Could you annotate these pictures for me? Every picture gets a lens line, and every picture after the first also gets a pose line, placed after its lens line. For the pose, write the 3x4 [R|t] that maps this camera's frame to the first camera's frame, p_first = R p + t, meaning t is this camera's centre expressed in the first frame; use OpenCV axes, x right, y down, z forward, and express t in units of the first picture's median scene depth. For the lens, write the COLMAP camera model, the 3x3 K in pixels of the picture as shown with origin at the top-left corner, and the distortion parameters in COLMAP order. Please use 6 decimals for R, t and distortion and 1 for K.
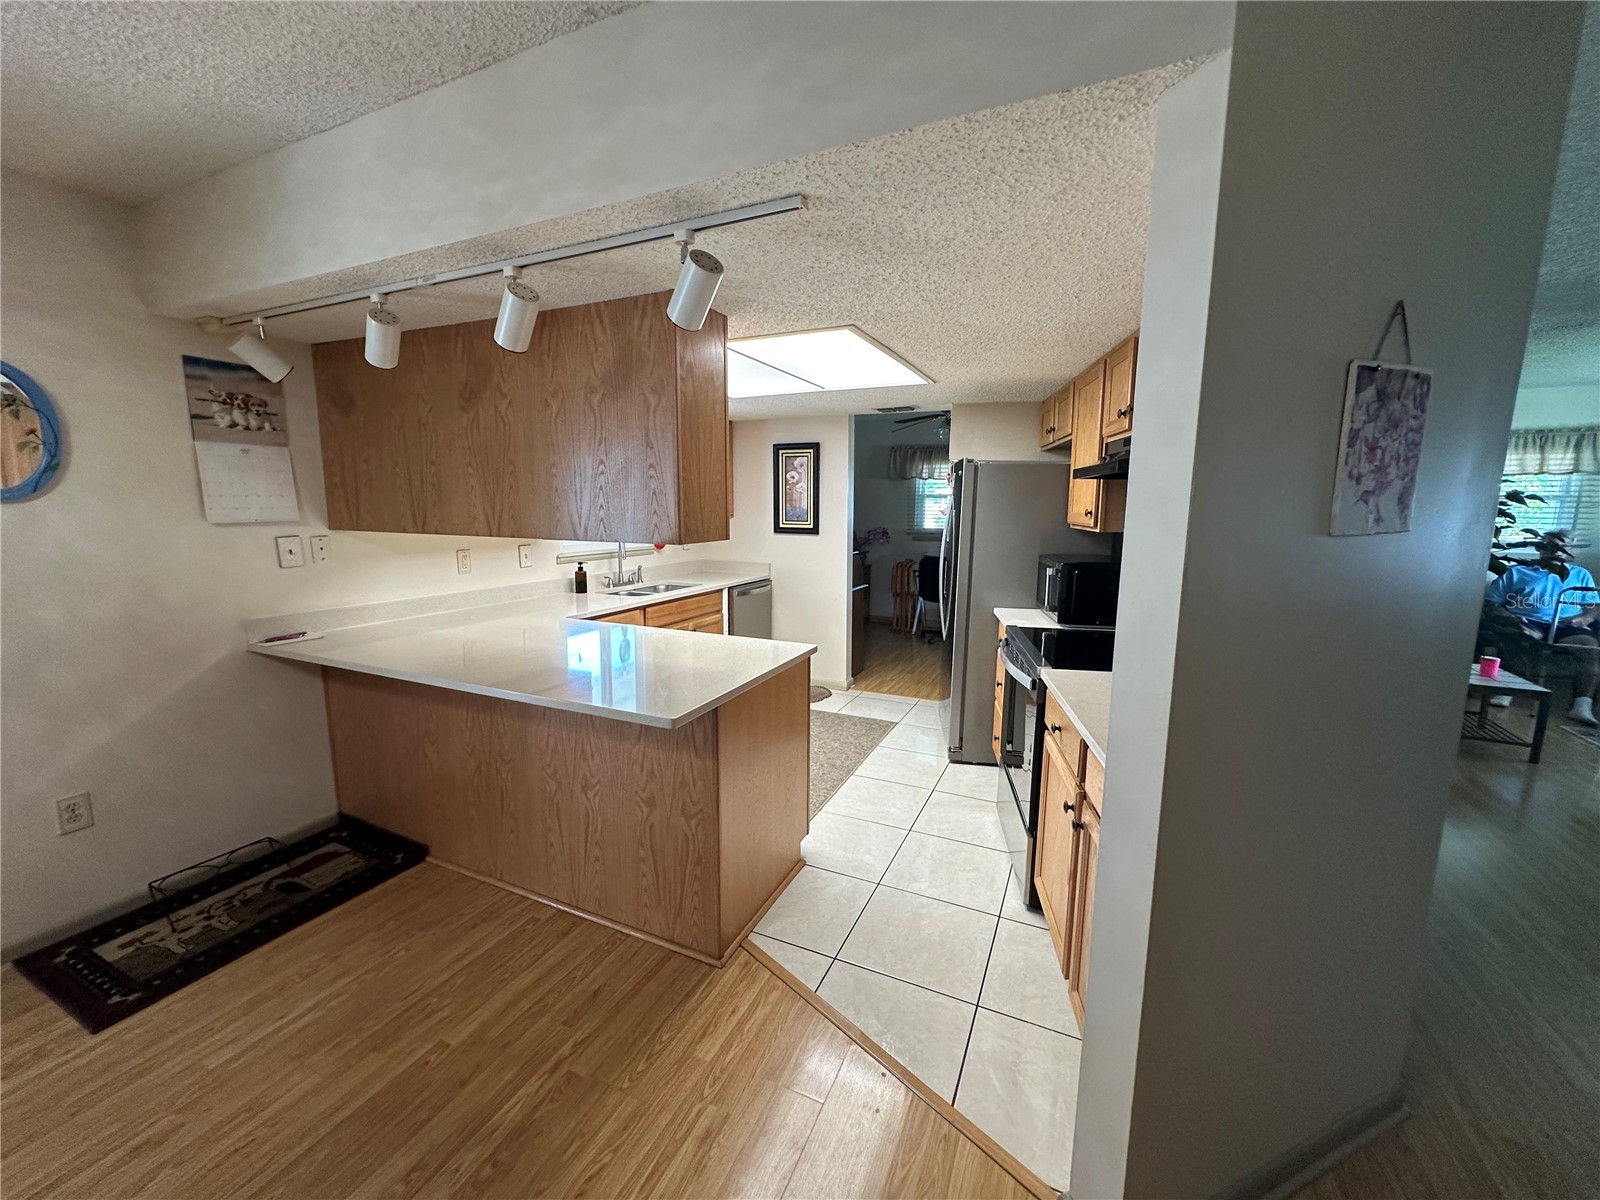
lens RADIAL K [[640.3, 0, 788.1], [0, 640.3, 597.9], [0, 0, 1]] dist [-0.006383, 0.000706]
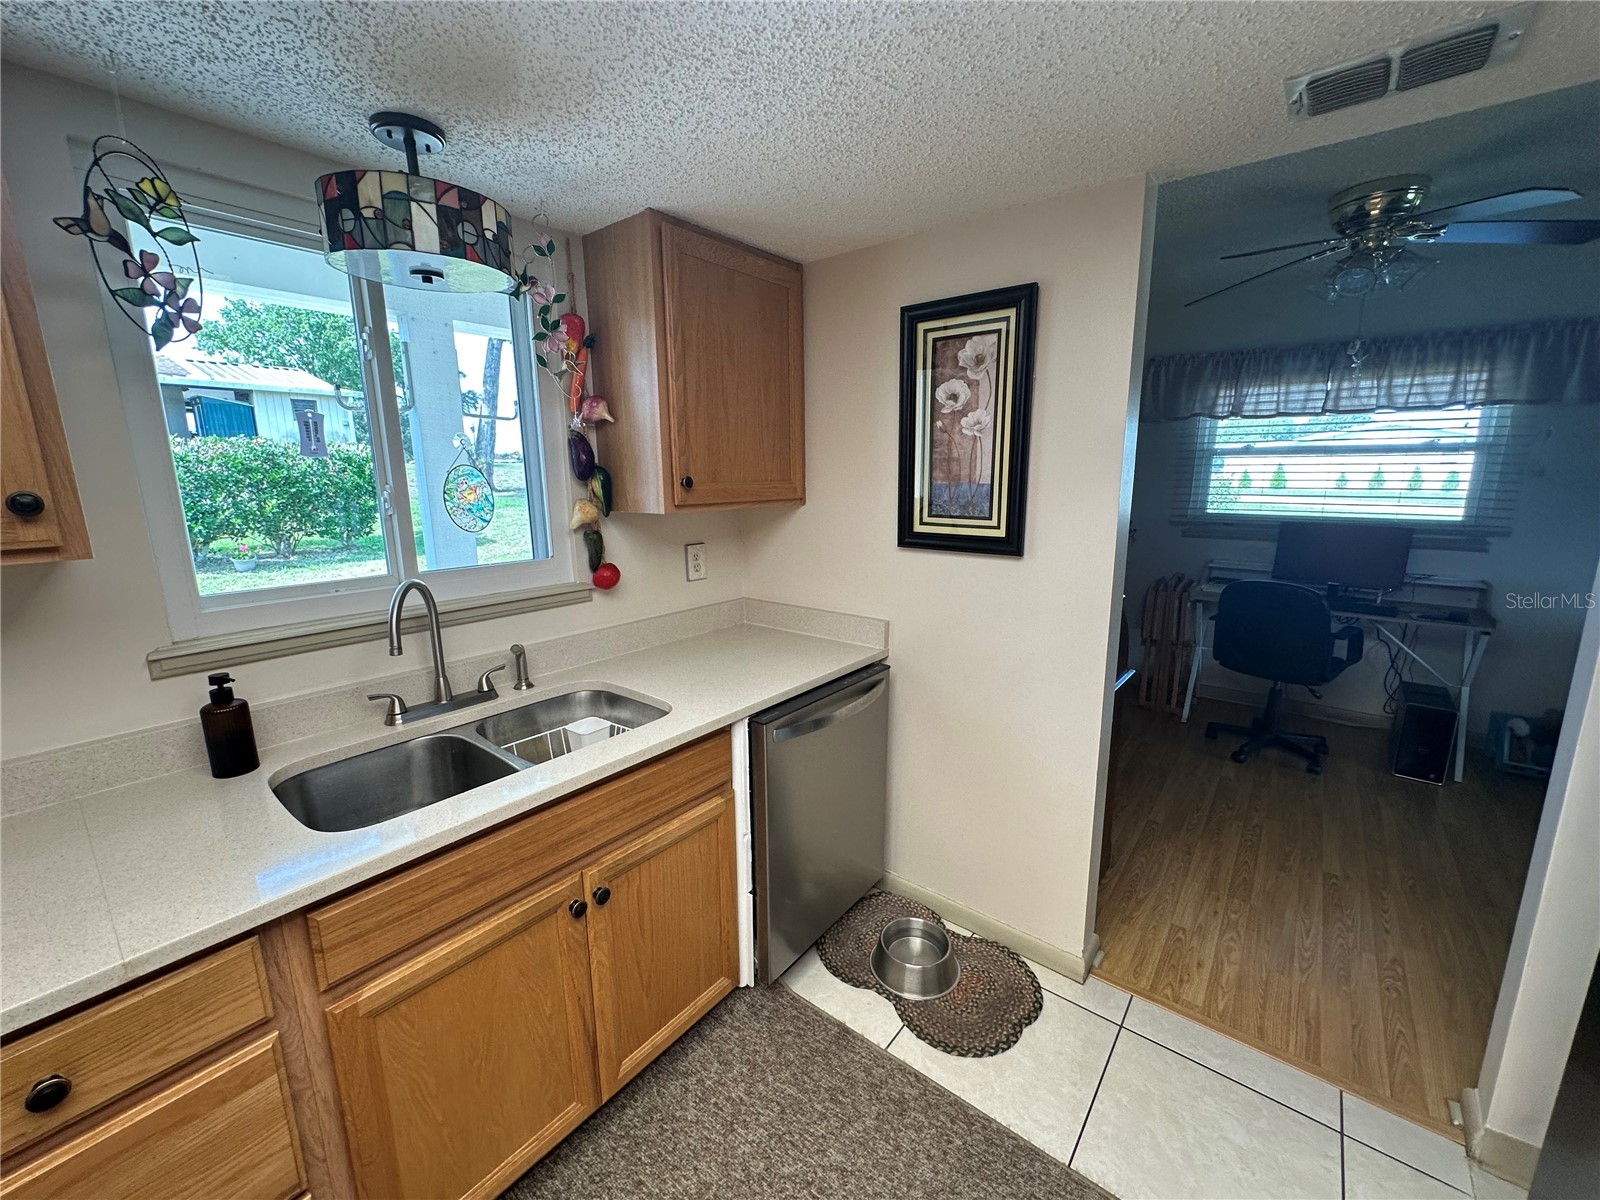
lens RADIAL K [[640.3, 0, 812.1], [0, 640.3, 601.0], [0, 0, 1]] dist [-0.006383, 0.000706]
pose [[0.978505, 0.032135, -0.203705, 0.006723], [-0.020656, 0.998089, 0.058230, -0.092728], [0.205187, -0.052771, 0.977299, 0.625221]]
